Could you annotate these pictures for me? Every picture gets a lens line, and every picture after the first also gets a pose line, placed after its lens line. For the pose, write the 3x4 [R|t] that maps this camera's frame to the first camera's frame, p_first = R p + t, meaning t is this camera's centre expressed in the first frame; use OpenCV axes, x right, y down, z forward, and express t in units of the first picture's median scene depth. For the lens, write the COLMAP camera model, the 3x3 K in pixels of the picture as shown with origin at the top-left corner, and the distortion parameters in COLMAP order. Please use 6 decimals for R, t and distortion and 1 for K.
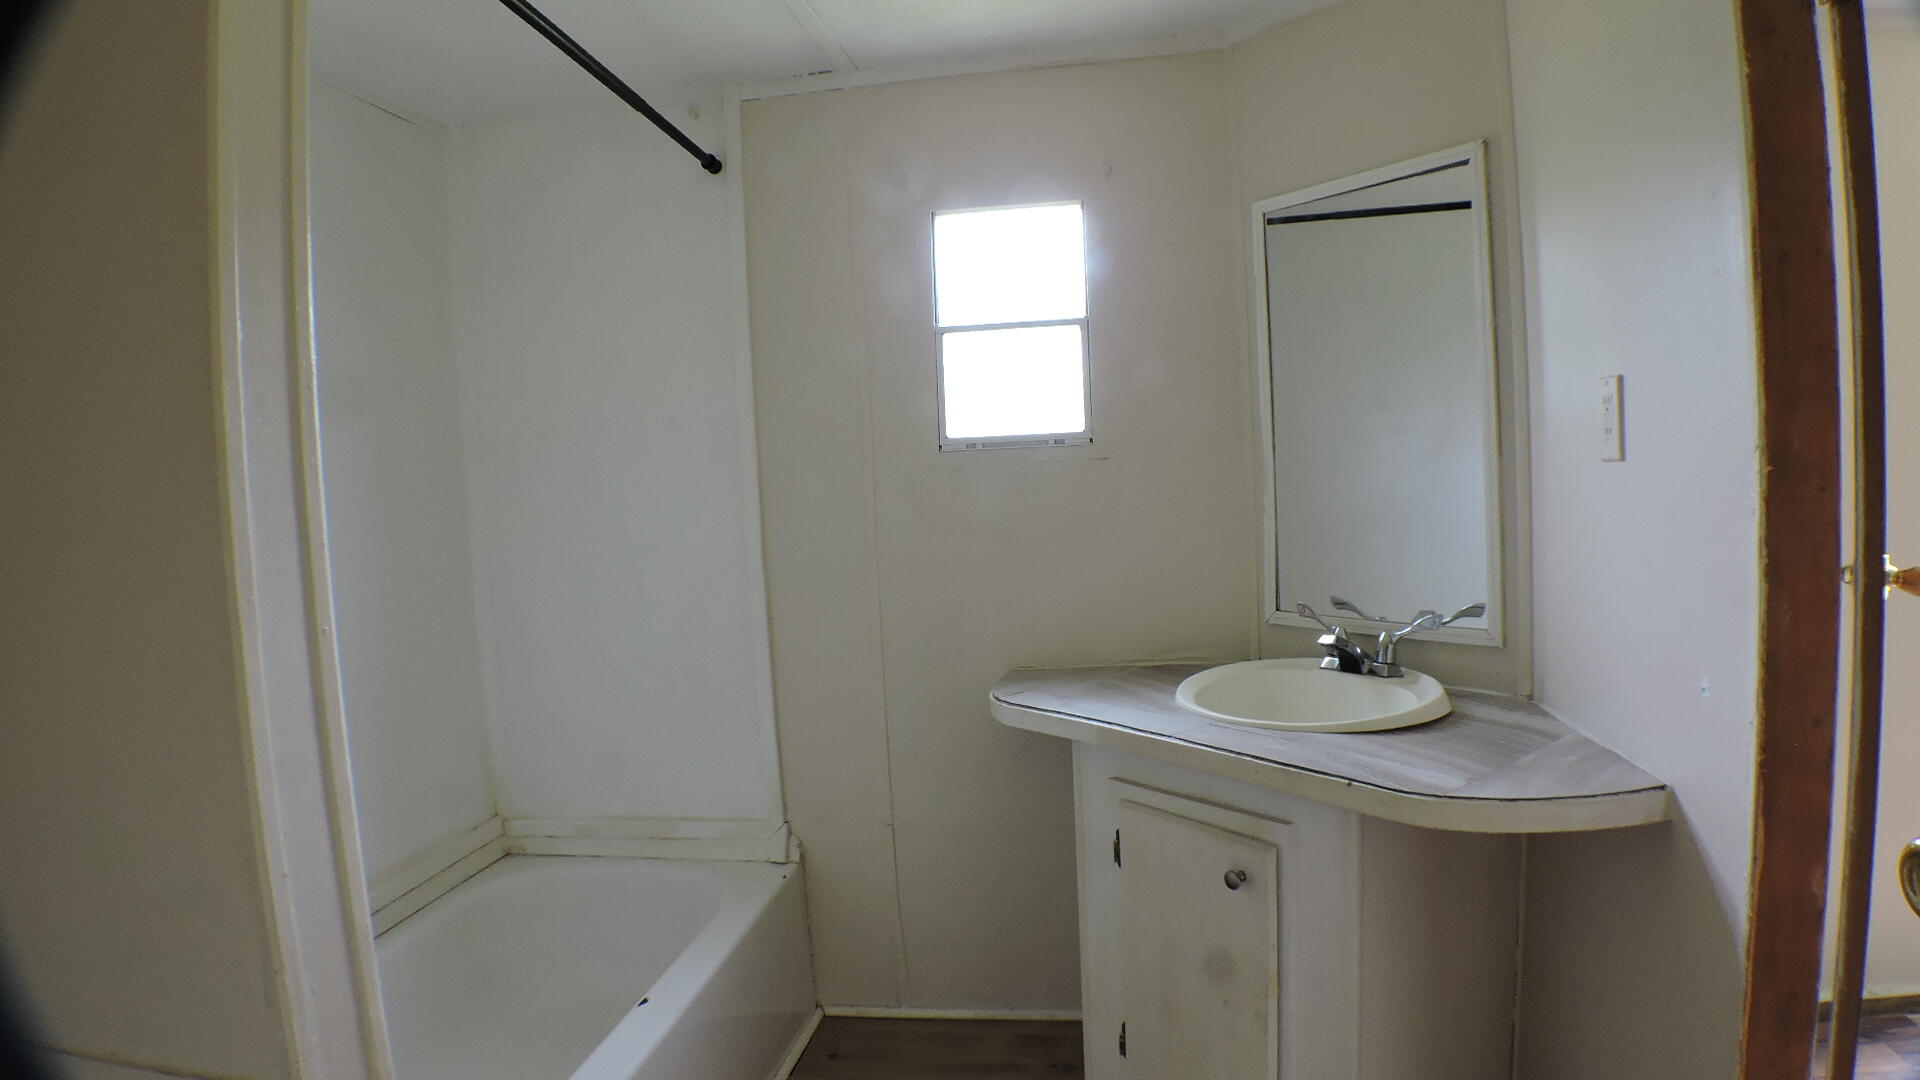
lens RADIAL K [[1063.7, 0, 964.0], [0, 1063.7, 530.0], [0, 0, 1]] dist [-0.143409, 0.028323]
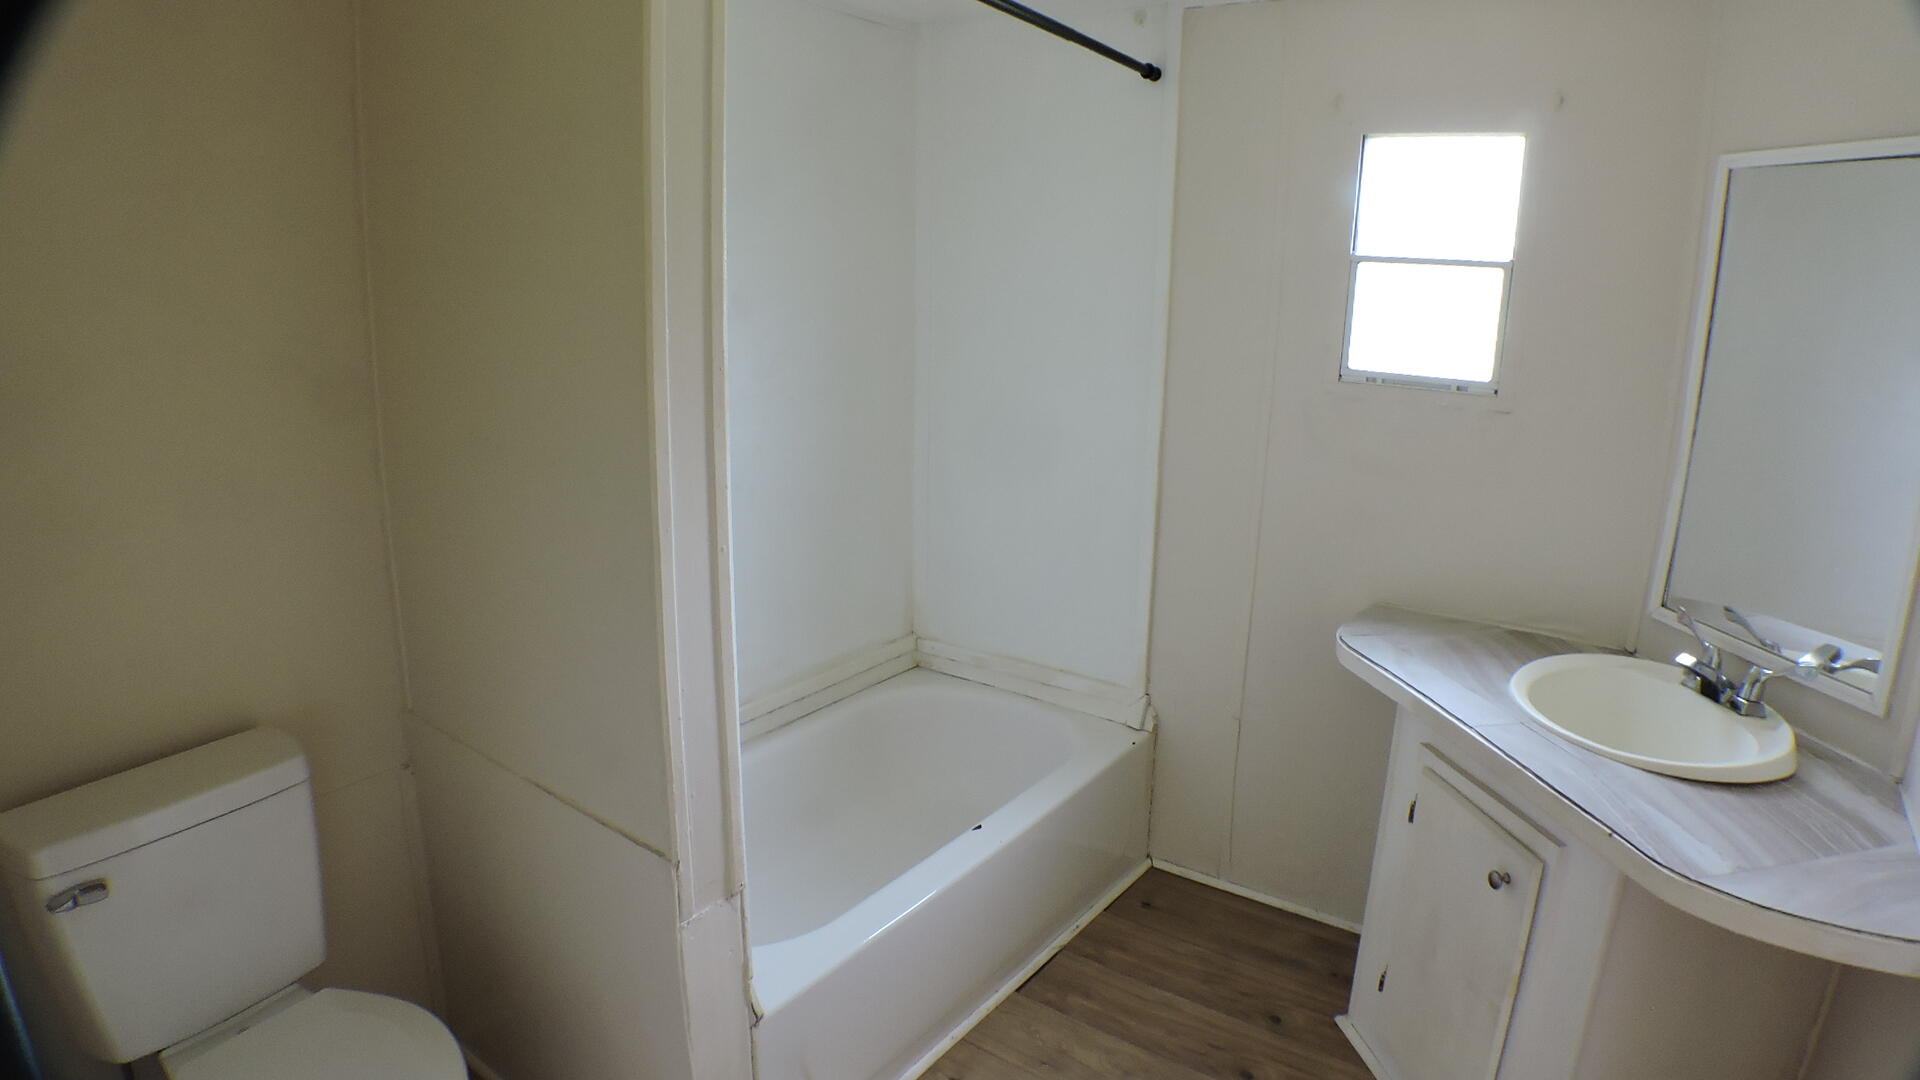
lens RADIAL K [[1063.7, 0, 964.0], [0, 1063.7, 530.0], [0, 0, 1]] dist [-0.143409, 0.028323]
pose [[0.887022, 0.178419, -0.425862, 0.111174], [-0.096829, 0.973696, 0.206254, -0.109141], [0.451459, -0.141716, 0.880966, -0.045835]]
